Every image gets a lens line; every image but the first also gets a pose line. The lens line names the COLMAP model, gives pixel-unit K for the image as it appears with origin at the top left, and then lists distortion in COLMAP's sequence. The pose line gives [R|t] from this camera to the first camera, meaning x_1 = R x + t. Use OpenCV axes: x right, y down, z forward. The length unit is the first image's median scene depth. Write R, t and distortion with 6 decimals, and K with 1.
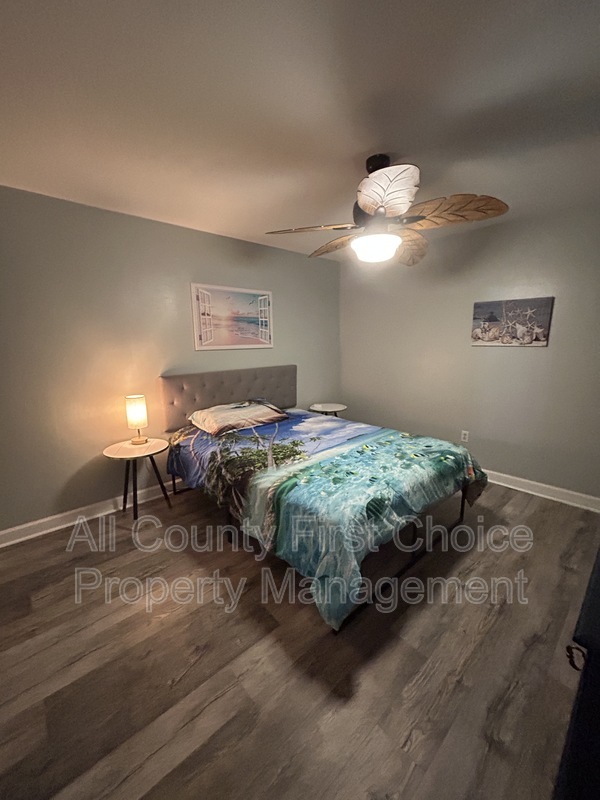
lens RADIAL K [[323.3, 0, 304.3], [0, 323.3, 403.9], [0, 0, 1]] dist [0.001079, -0.000206]
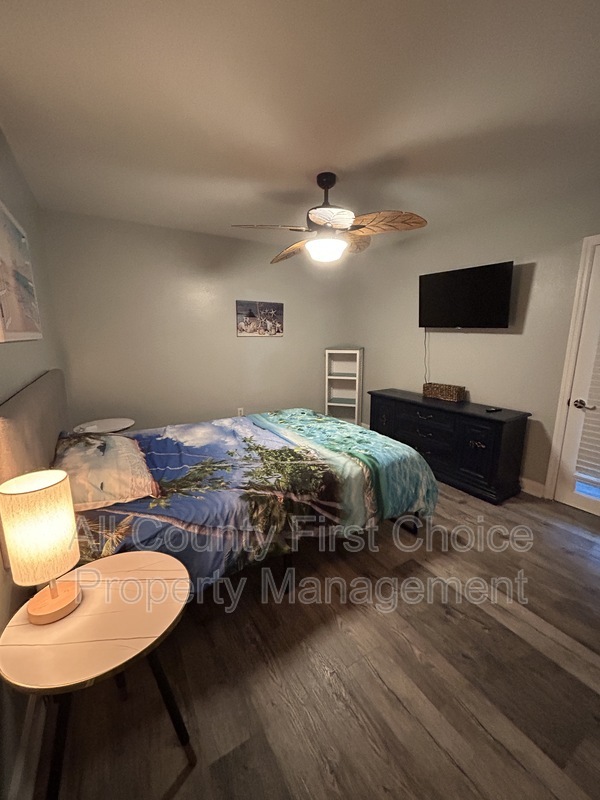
lens RADIAL K [[323.3, 0, 298.0], [0, 323.3, 403.6], [0, 0, 1]] dist [0.001079, -0.000206]
pose [[0.193300, -0.193282, 0.961913, -0.871708], [0.190900, 0.969076, 0.156359, -0.112523], [-0.962389, 0.153405, 0.224220, 0.751496]]
